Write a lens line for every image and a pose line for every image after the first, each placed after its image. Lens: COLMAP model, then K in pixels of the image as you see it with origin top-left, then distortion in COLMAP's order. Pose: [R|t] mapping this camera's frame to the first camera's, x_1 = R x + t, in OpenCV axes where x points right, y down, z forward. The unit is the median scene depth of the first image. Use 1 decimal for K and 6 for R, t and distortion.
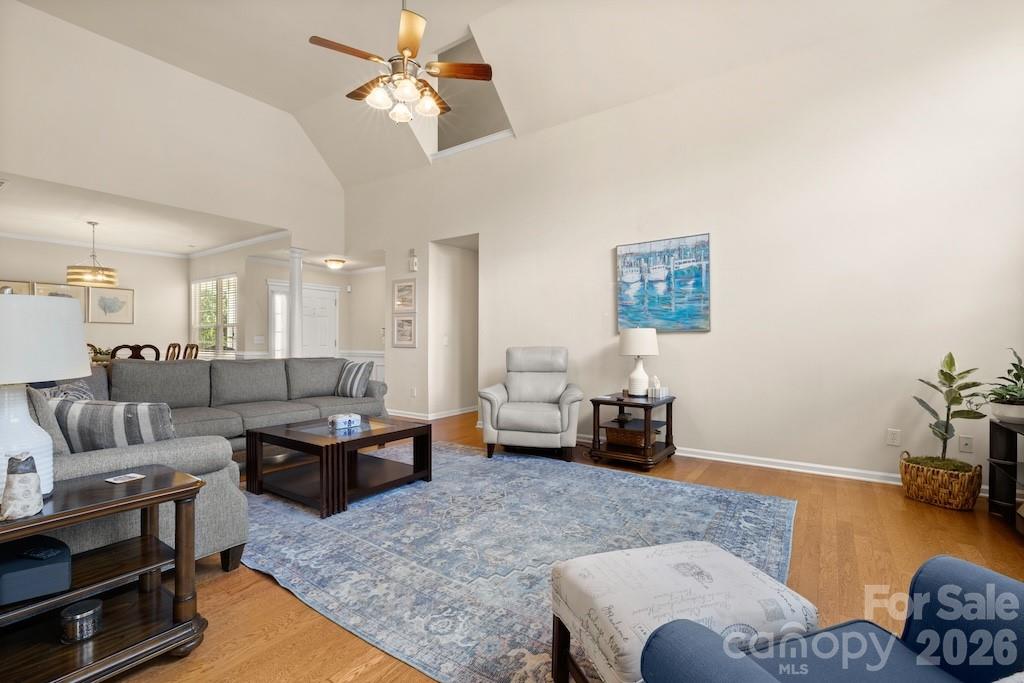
lens RADIAL K [[461.2, 0, 512.0], [0, 461.2, 341.5], [0, 0, 1]] dist [-0.010059, -0.000001]
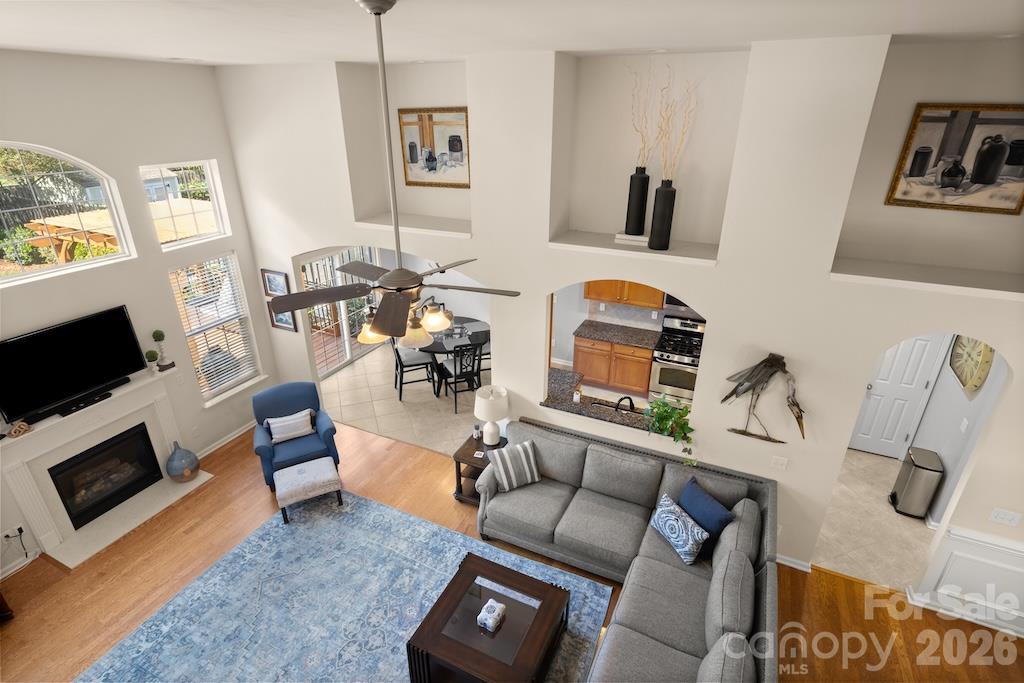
lens RADIAL K [[515.9, 0, 505.3], [0, 515.9, 339.7], [0, 0, 1]] dist [0.000162, 0.000601]
pose [[-0.987445, 0.063879, -0.144474, -0.307701], [0.000083, 0.914800, 0.403908, -0.949748], [0.157966, 0.398825, -0.903319, 2.040029]]
